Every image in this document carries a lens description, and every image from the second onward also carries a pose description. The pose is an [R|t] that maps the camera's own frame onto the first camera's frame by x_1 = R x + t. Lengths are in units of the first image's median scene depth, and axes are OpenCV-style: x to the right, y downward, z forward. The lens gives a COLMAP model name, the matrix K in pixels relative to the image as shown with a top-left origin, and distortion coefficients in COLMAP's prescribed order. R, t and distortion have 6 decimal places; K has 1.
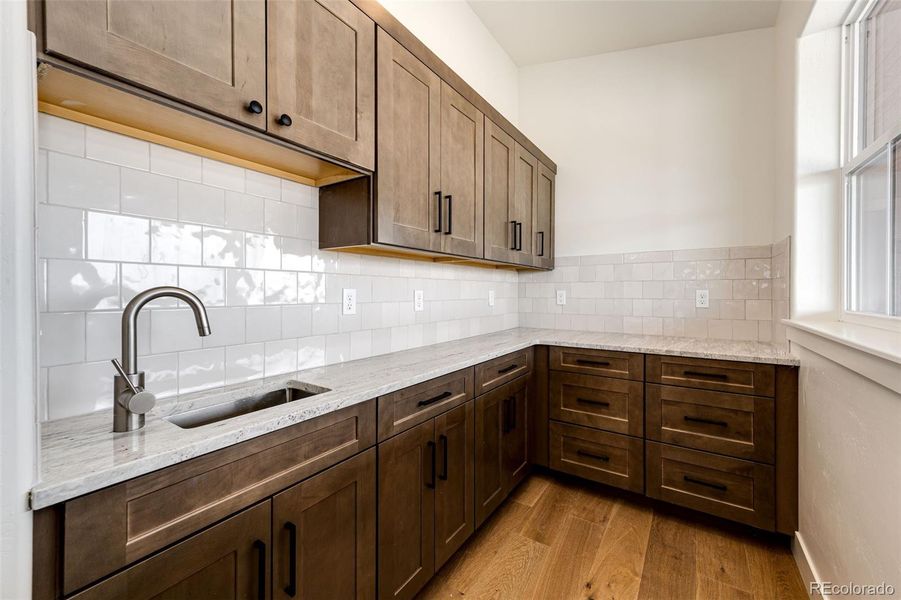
lens RADIAL K [[359.2, 0, 453.6], [0, 359.2, 297.2], [0, 0, 1]] dist [0.006741, 0.001860]
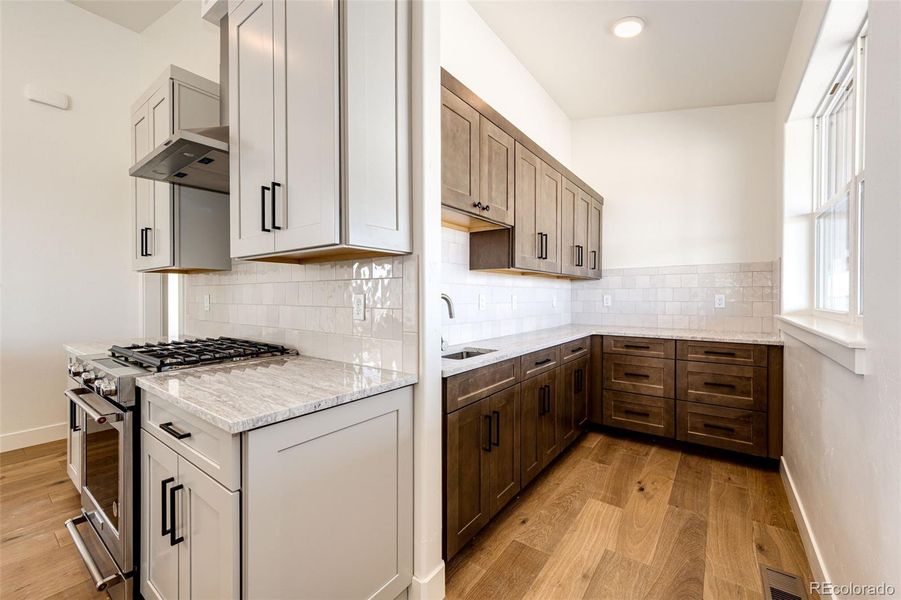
lens RADIAL K [[359.2, 0, 448.2], [0, 359.2, 303.4], [0, 0, 1]] dist [0.006741, 0.001860]
pose [[0.998045, -0.000451, -0.062505, -0.313935], [0.000696, 0.999992, 0.003898, 0.009107], [0.062503, -0.003934, 0.998037, -0.539239]]
